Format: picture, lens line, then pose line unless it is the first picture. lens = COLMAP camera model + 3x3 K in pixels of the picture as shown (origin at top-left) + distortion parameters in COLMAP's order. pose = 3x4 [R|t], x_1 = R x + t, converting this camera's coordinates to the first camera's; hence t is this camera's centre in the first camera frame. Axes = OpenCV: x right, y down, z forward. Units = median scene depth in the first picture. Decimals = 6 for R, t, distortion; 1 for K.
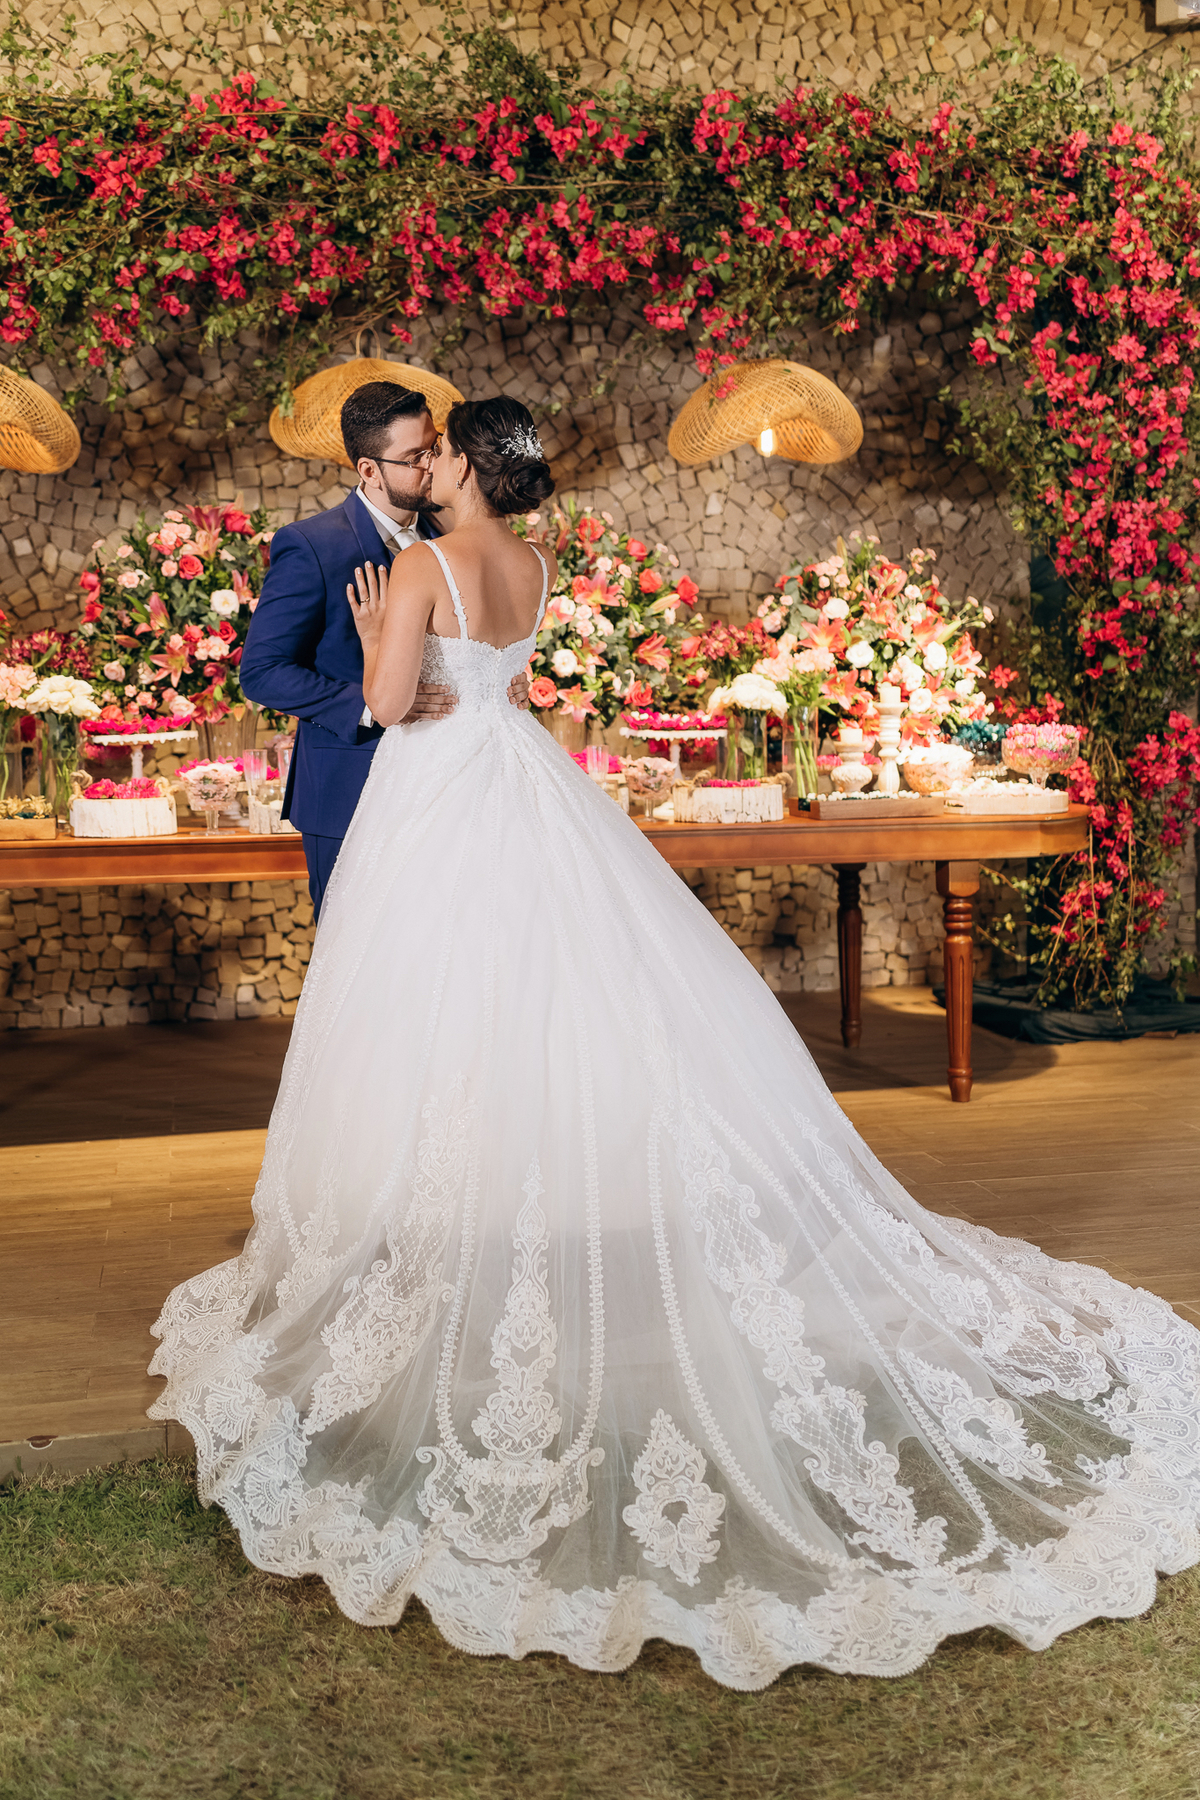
lens RADIAL K [[1735.9, 0, 600.0], [0, 1735.9, 900.0], [0, 0, 1]] dist [0.155836, -0.265598]
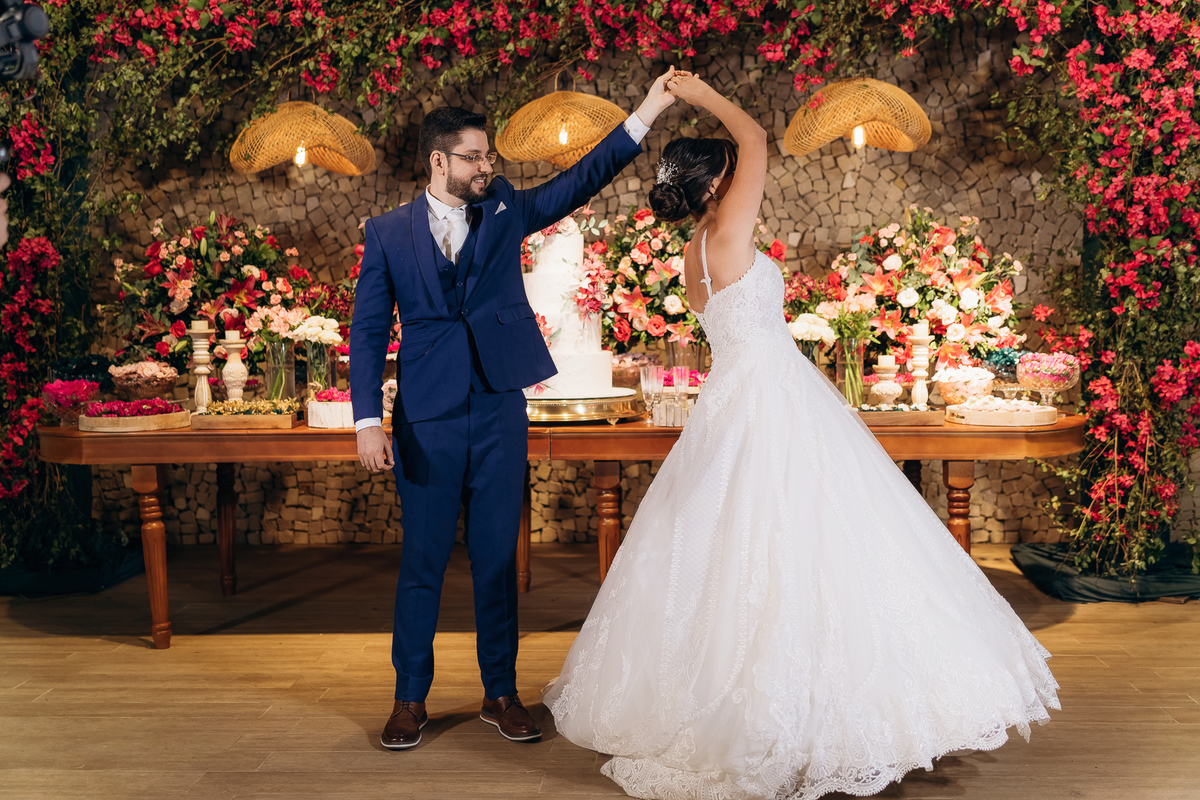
lens RADIAL K [[1222.8, 0, 600.0], [0, 1222.8, 400.0], [0, 0, 1]] dist [0.148803, -0.231363]
pose [[0.970035, 0.023065, -0.241866, 0.143375], [-0.031485, 0.999023, -0.031009, -0.025850], [0.240915, 0.037695, 0.969814, 0.042002]]
